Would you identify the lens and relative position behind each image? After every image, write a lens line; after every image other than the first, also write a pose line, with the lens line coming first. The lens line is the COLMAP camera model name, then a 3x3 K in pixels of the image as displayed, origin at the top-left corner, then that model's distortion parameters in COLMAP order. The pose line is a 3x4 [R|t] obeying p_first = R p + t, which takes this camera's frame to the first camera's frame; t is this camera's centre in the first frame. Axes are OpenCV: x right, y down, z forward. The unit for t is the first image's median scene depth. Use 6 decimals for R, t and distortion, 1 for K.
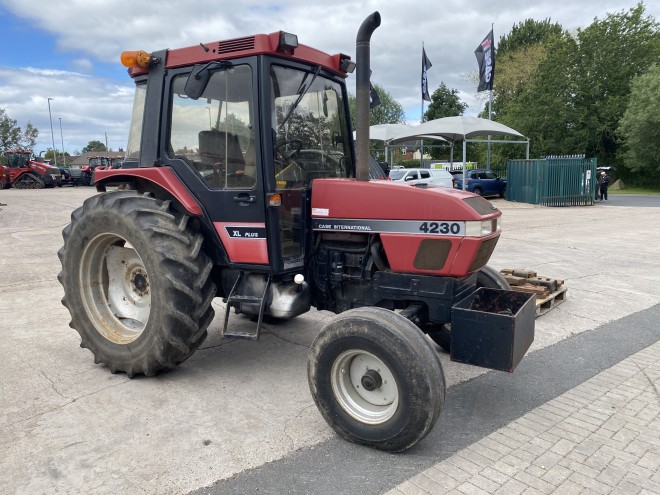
lens RADIAL K [[510.4, 0, 327.3], [0, 510.4, 251.8], [0, 0, 1]] dist [0.058921, -0.070670]
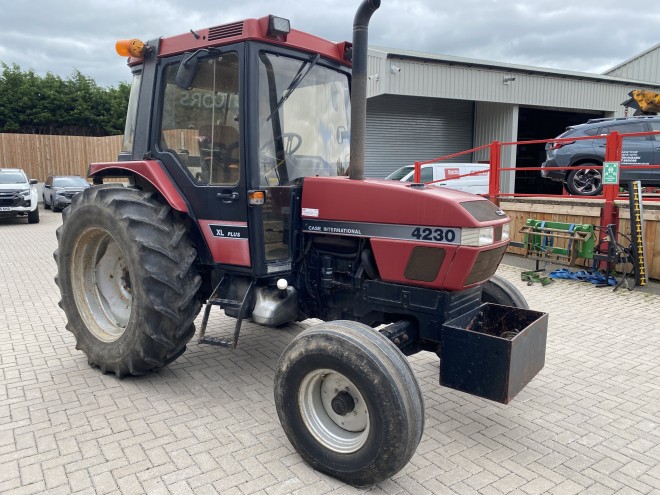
lens RADIAL K [[510.4, 0, 325.7], [0, 510.4, 250.5], [0, 0, 1]] dist [0.058921, -0.070670]
pose [[0.993686, 0.038368, -0.105432, 0.117423], [-0.038584, 0.999255, -0.000002, -0.010558], [0.105354, 0.004070, 0.994426, 0.090464]]
